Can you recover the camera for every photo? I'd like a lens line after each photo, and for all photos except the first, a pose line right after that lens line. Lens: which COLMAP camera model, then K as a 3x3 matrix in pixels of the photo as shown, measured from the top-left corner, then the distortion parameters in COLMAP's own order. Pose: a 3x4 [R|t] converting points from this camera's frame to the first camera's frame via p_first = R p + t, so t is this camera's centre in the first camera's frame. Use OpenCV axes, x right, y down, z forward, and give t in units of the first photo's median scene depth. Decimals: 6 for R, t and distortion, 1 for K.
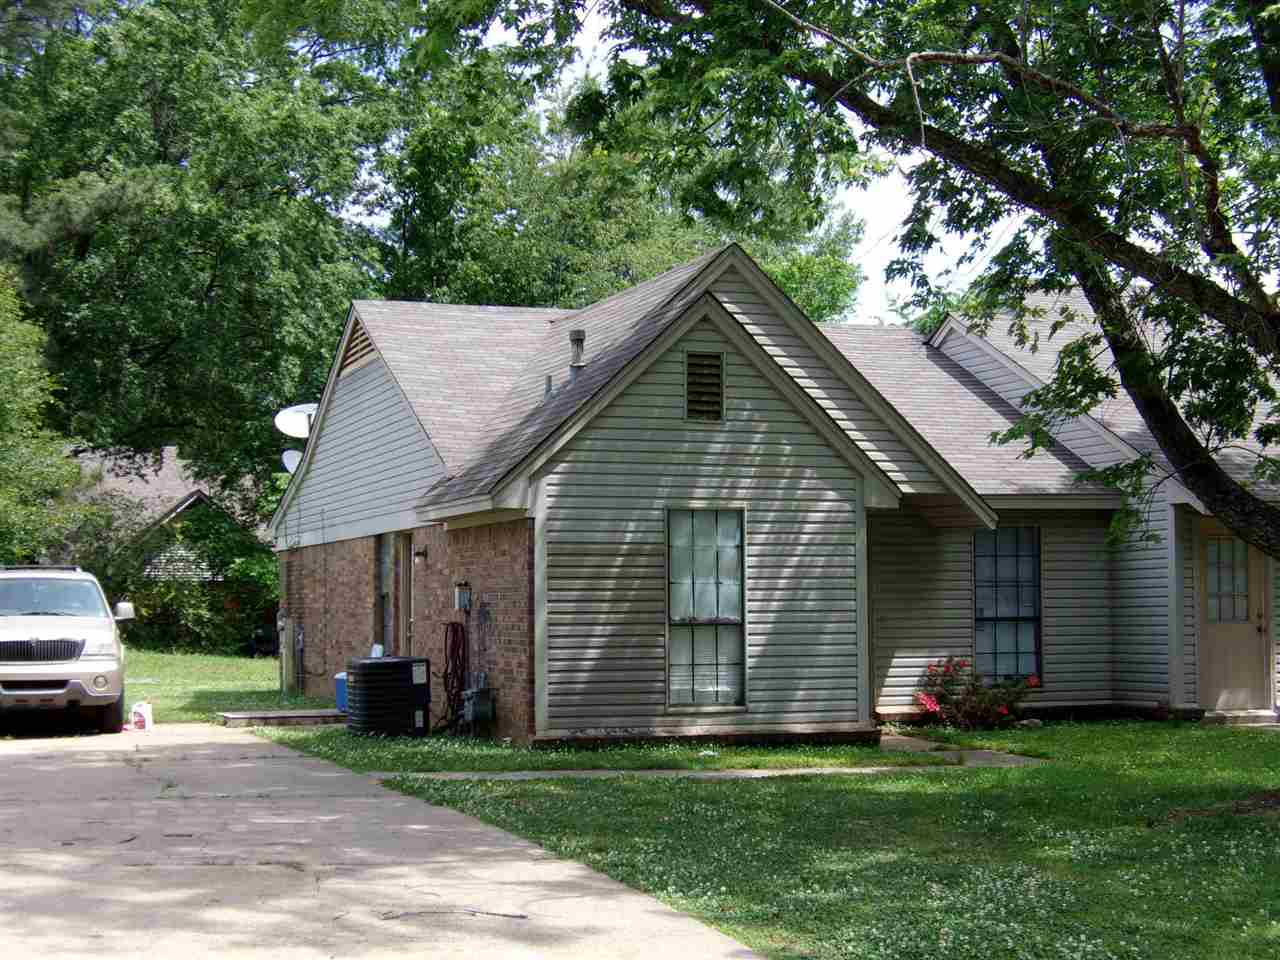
lens RADIAL K [[1978.9, 0, 639.7], [0, 1978.9, 448.2], [0, 0, 1]] dist [-0.068584, -0.227708]
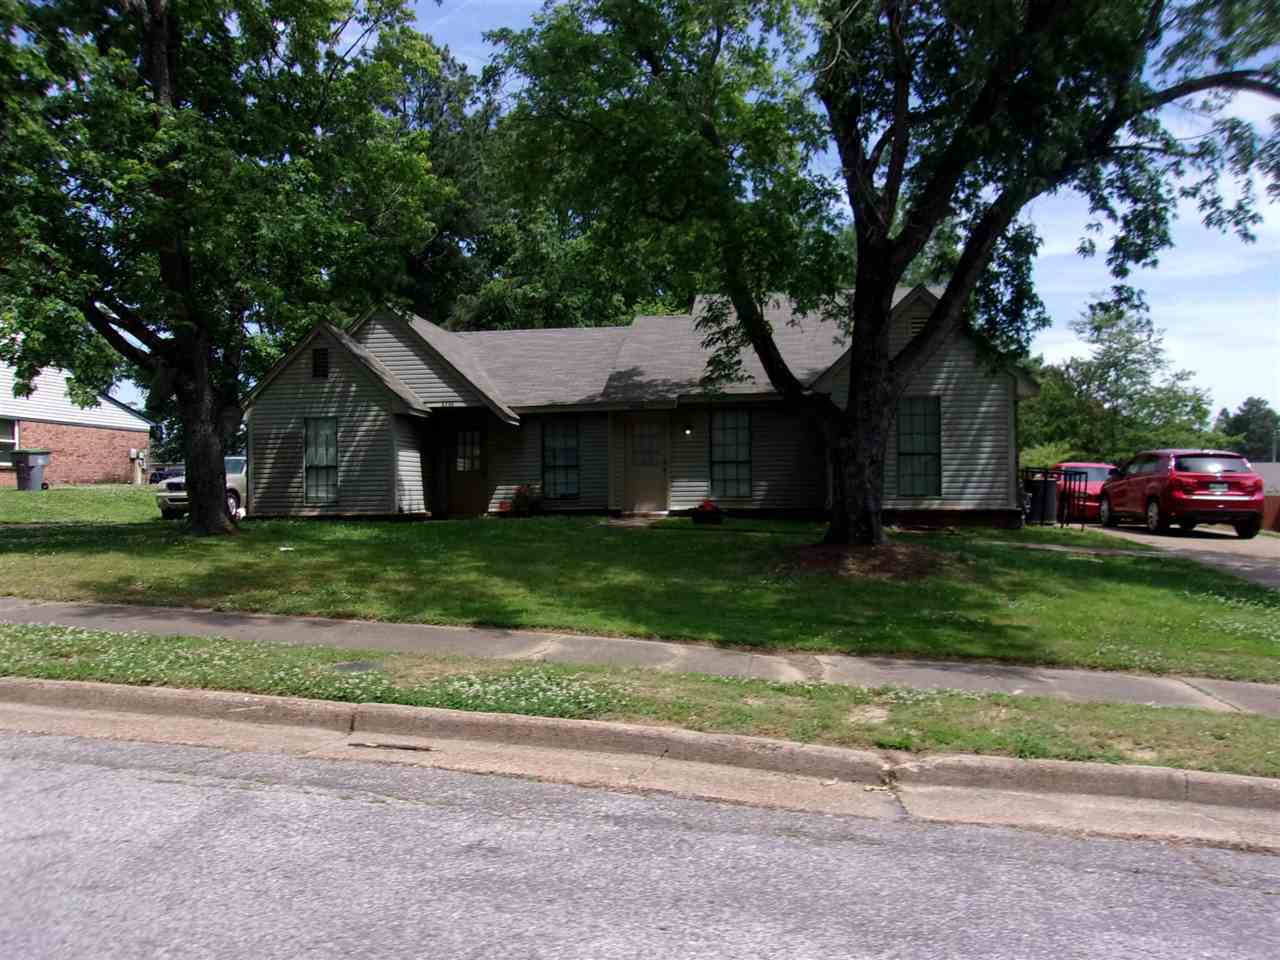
lens RADIAL K [[983.9, 0, 640.0], [0, 983.9, 480.0], [0, 0, 1]] dist [0.047059, -0.003749]
pose [[0.878835, -0.017387, -0.476808, 0.798639], [0.048316, 0.997442, 0.052681, 0.054157], [0.474672, -0.069335, 0.877427, 0.152923]]
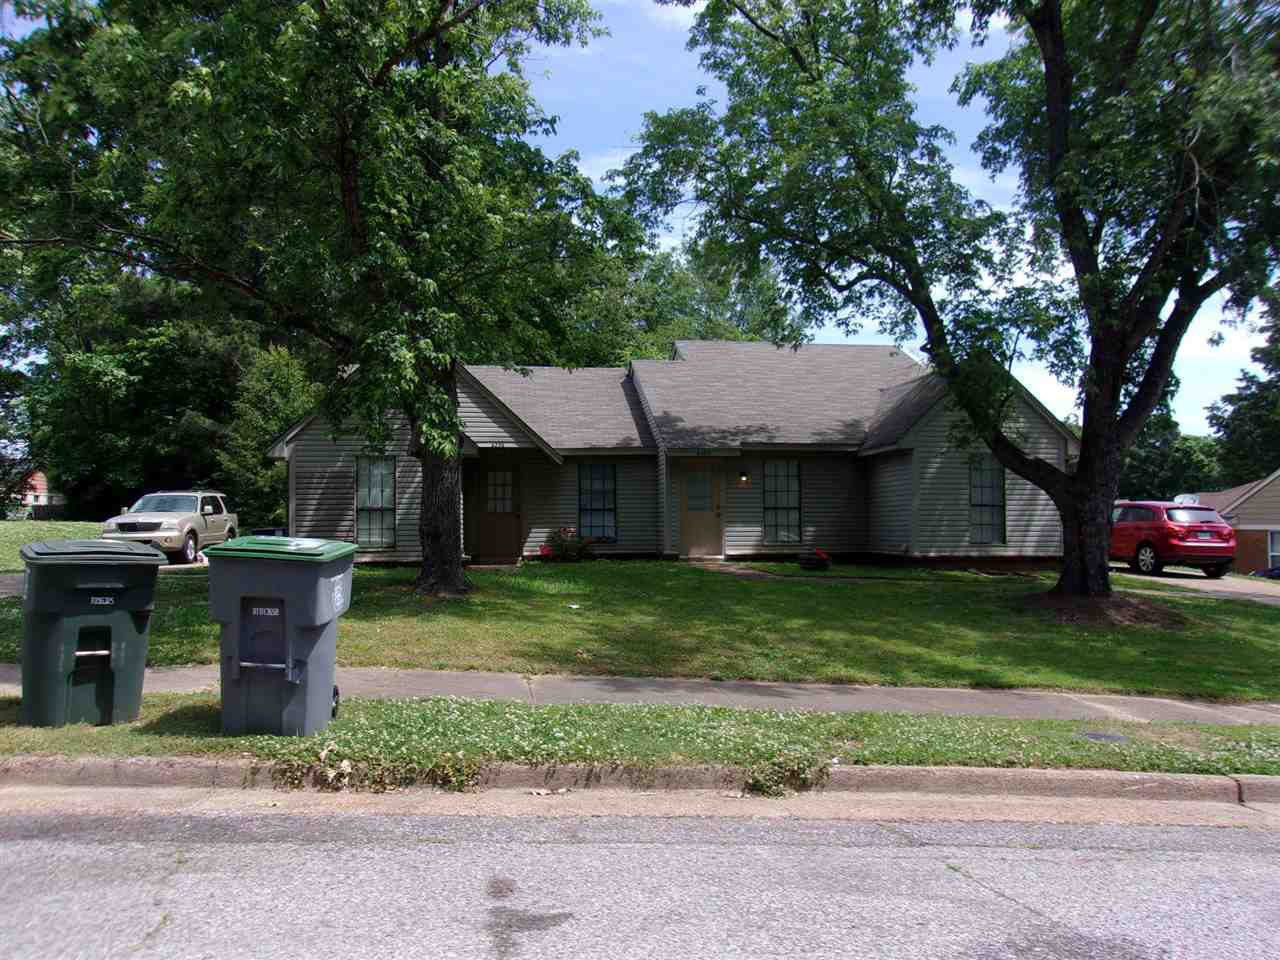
lens RADIAL K [[983.9, 0, 640.0], [0, 983.9, 480.0], [0, 0, 1]] dist [0.047059, -0.003749]
pose [[0.978088, -0.013830, -0.207731, 0.471028], [0.021522, 0.999162, 0.034819, 0.023359], [0.207075, -0.038527, 0.977566, 0.022080]]
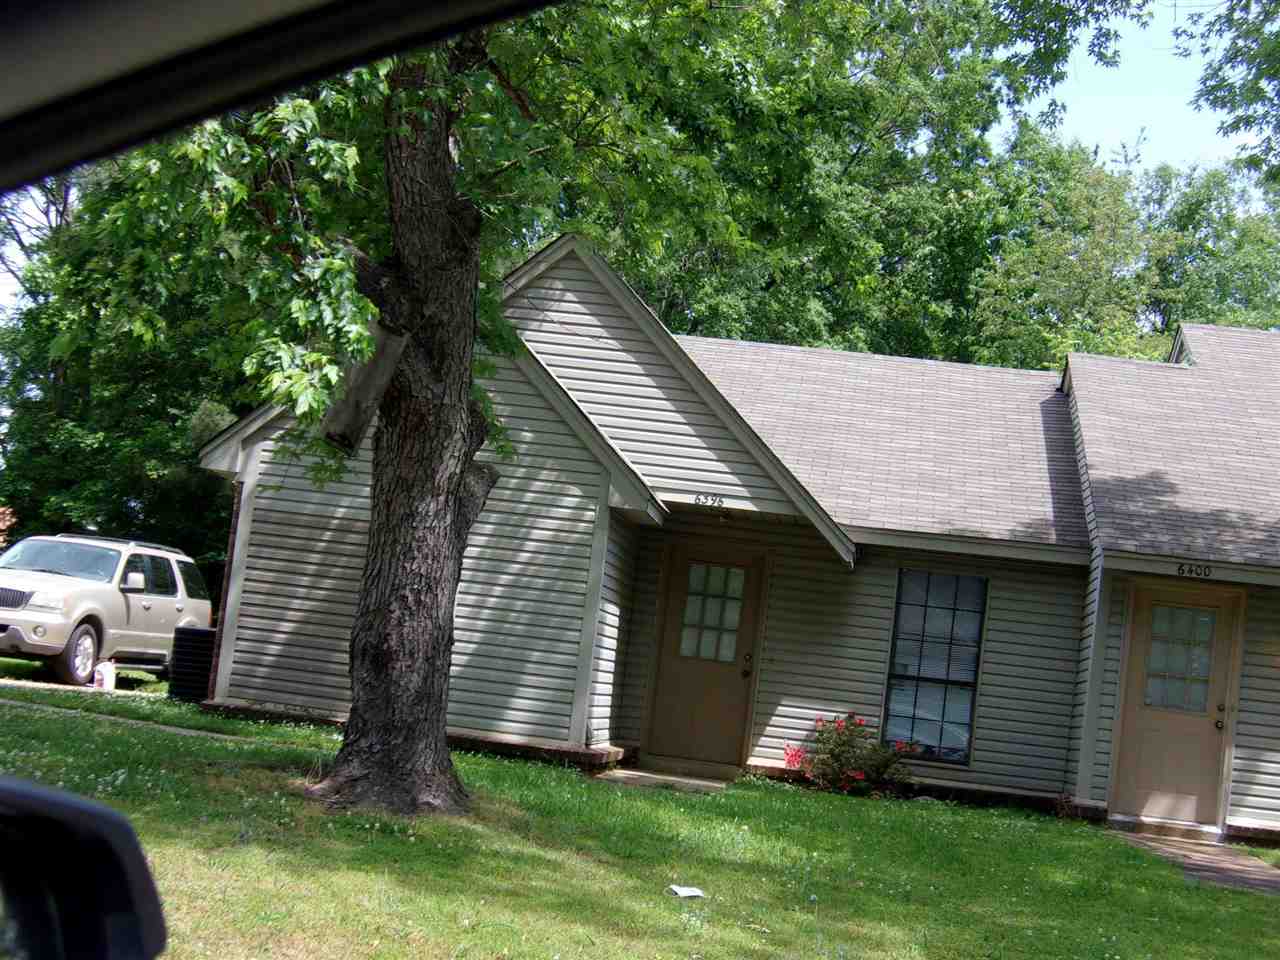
lens RADIAL K [[1978.9, 0, 639.7], [0, 1978.9, 448.2], [0, 0, 1]] dist [-0.068584, -0.227708]
pose [[0.891156, 0.056909, -0.450114, 0.486300], [-0.088390, 0.994869, -0.049215, 0.042435], [0.445004, 0.083644, 0.891614, 0.179807]]
